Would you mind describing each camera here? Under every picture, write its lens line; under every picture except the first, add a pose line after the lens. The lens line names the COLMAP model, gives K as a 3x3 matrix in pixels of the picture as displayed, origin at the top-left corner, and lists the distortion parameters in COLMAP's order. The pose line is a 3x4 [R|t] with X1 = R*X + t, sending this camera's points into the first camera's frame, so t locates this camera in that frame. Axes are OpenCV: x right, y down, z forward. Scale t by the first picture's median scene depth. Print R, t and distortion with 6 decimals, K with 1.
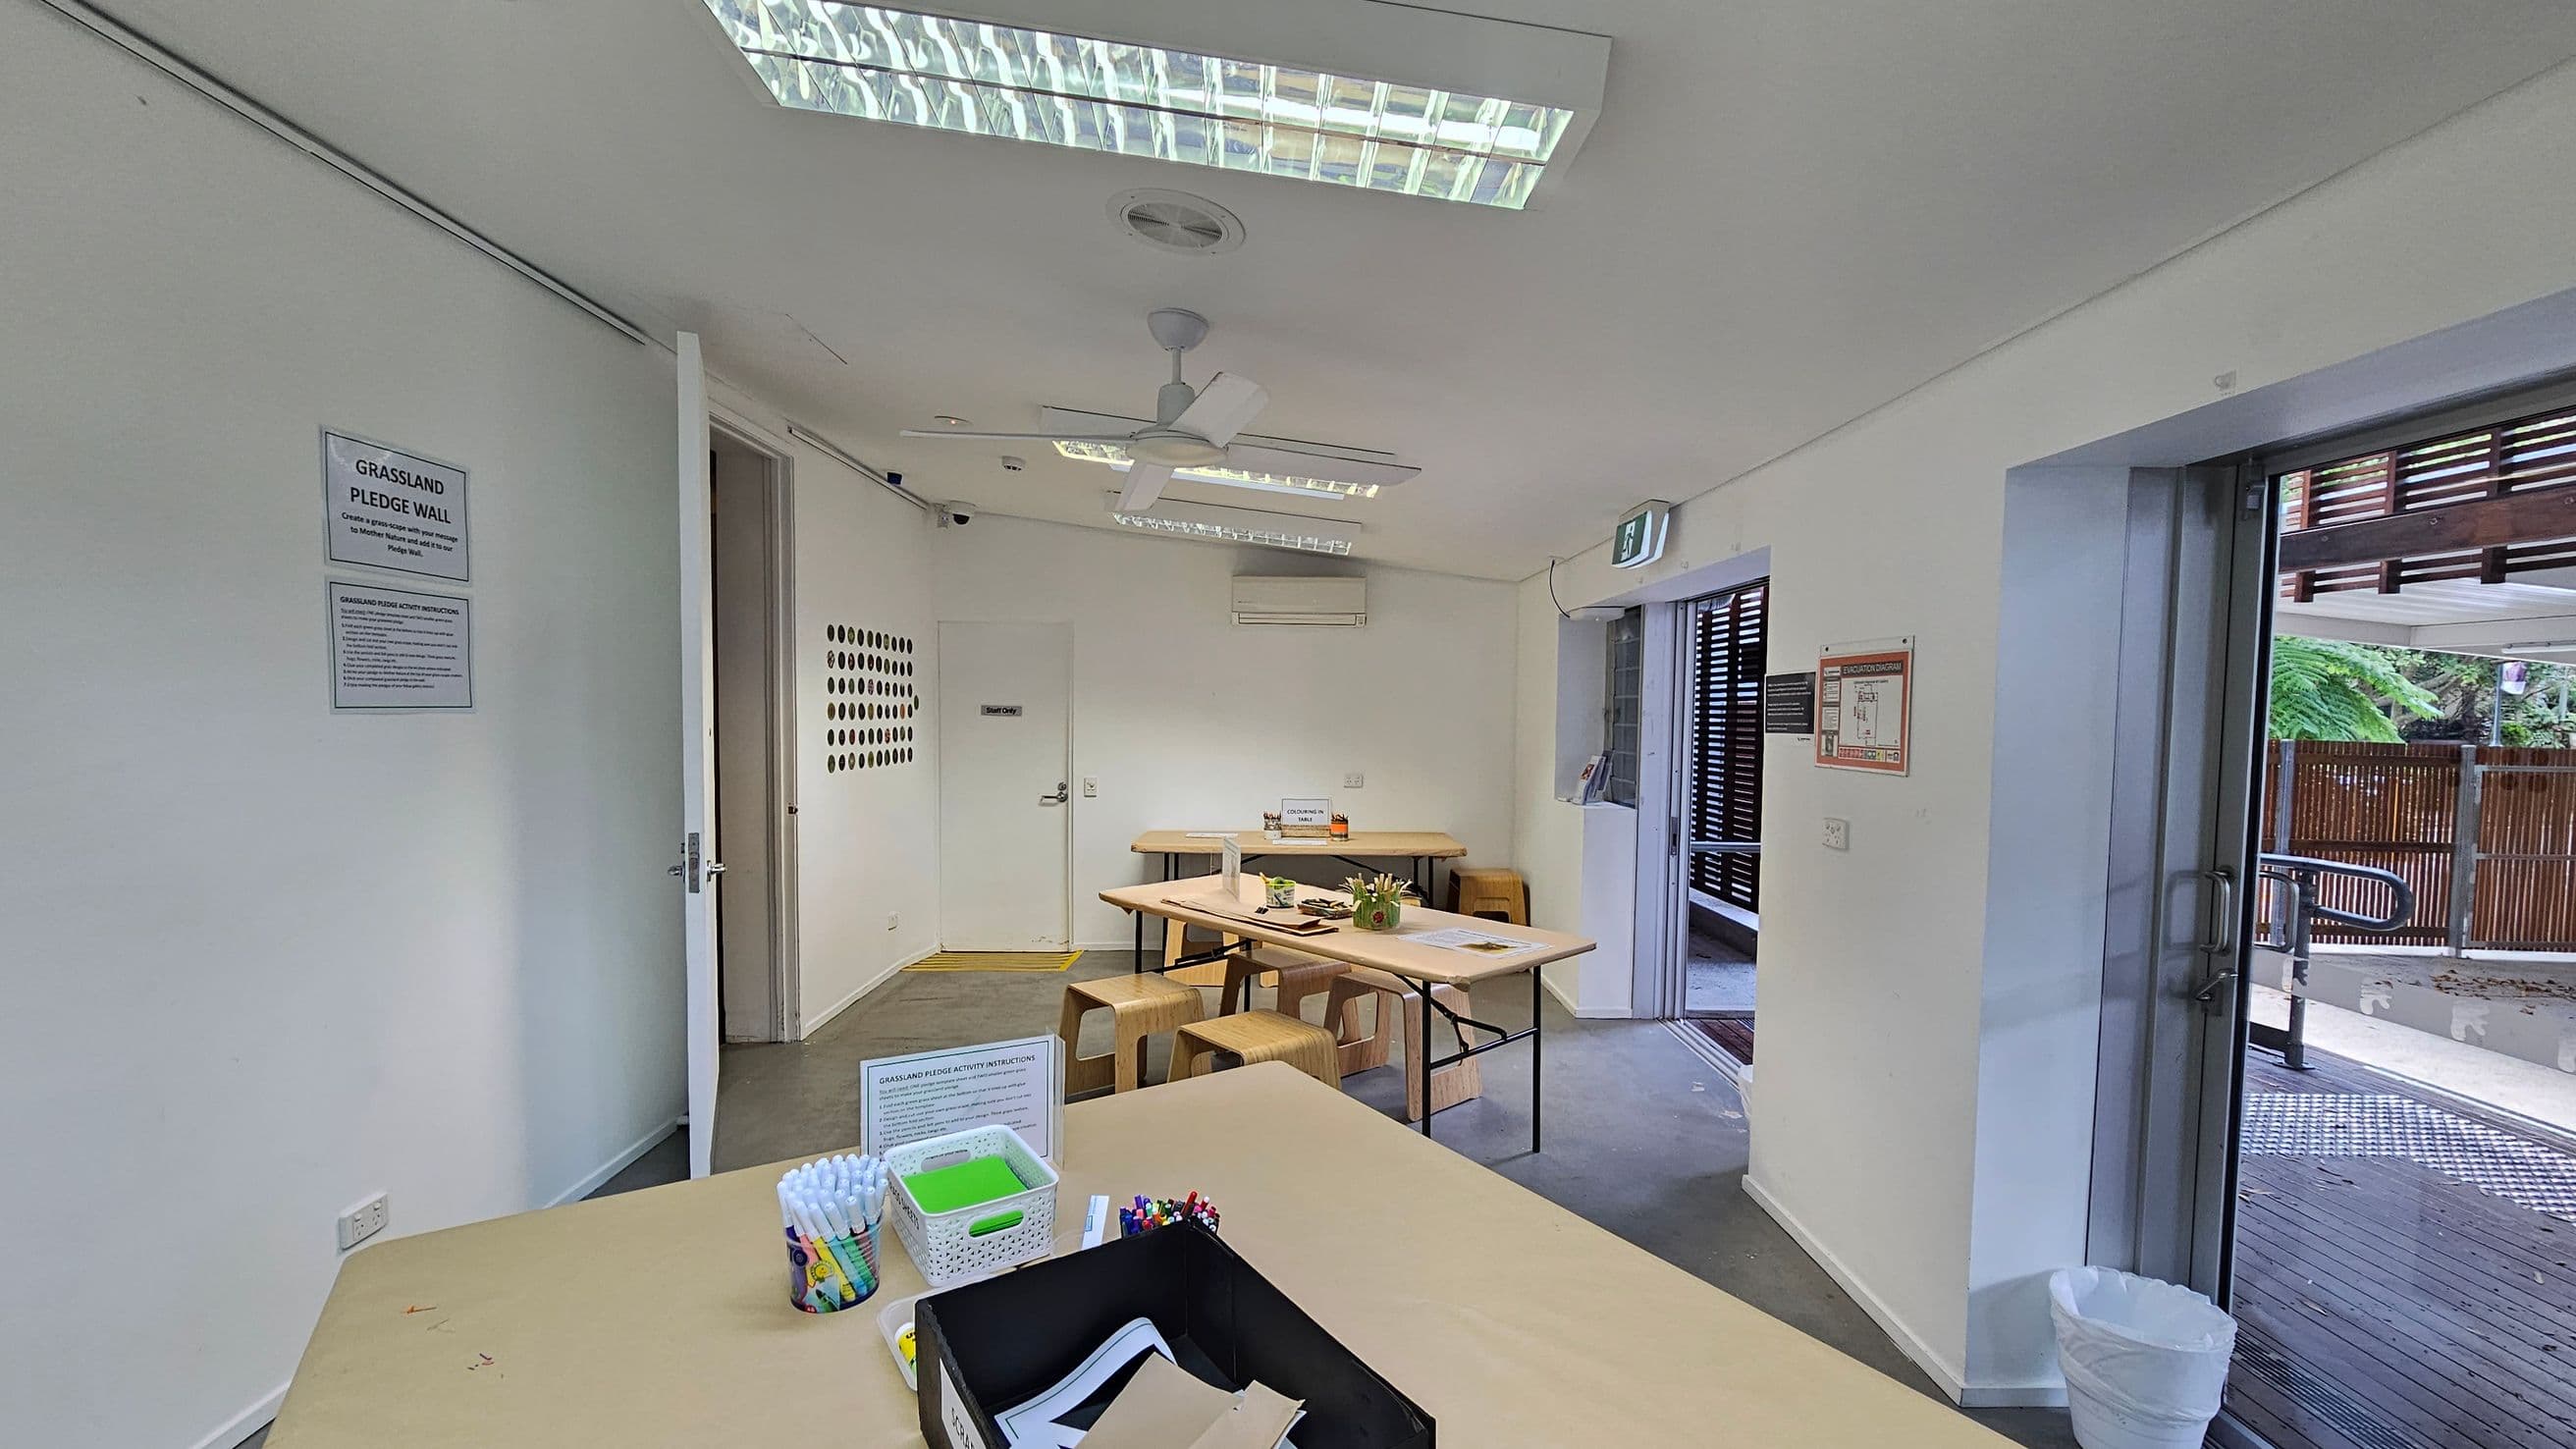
lens RADIAL K [[1059.9, 0, 1286.7], [0, 1059.9, 754.6], [0, 0, 1]] dist [-0.001737, 0.000492]
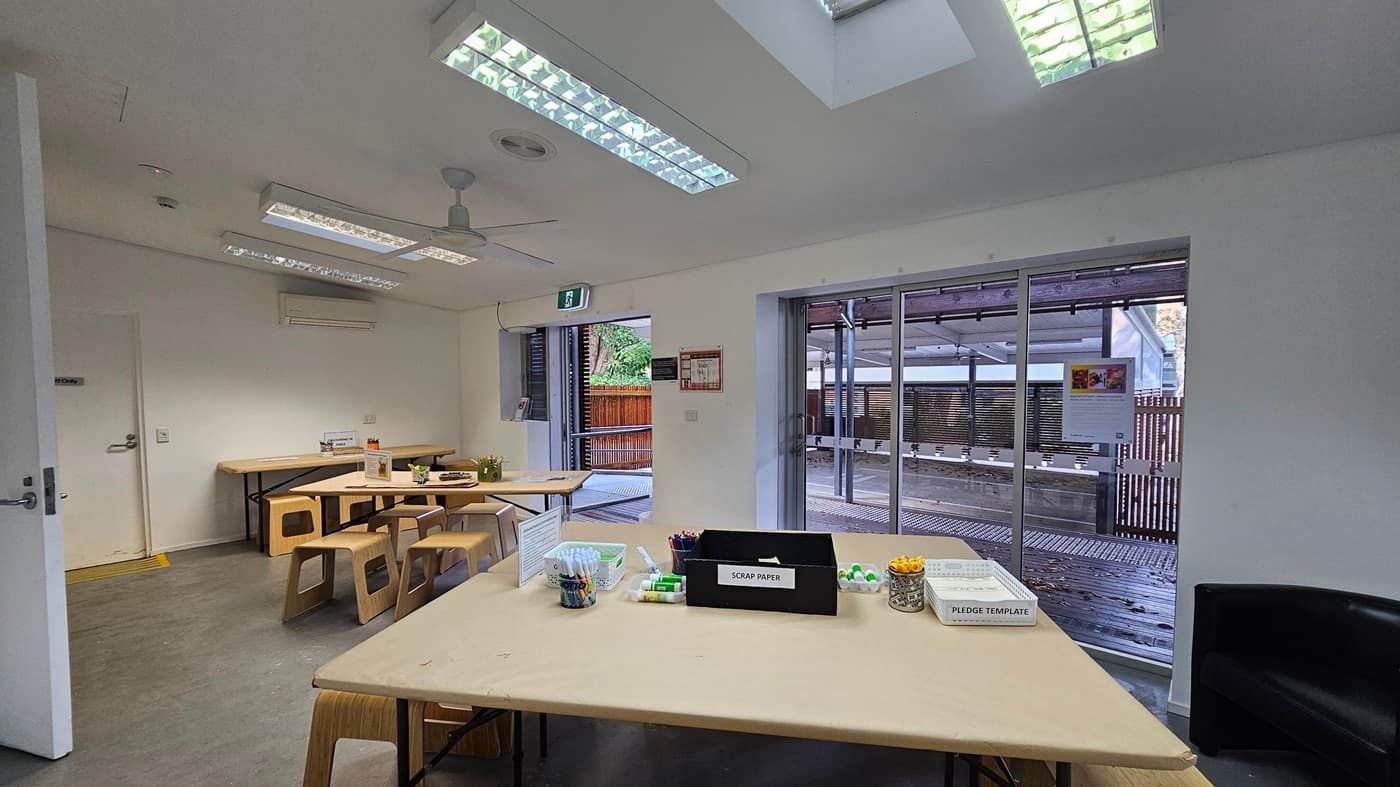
lens RADIAL K [[576.0, 0, 699.3], [0, 576.0, 409.9], [0, 0, 1]] dist [-0.001737, 0.000492]
pose [[0.686555, -0.048276, 0.725473, -0.392735], [0.045294, 0.998695, 0.023592, 0.018165], [-0.725665, 0.016662, 0.687846, -0.041429]]
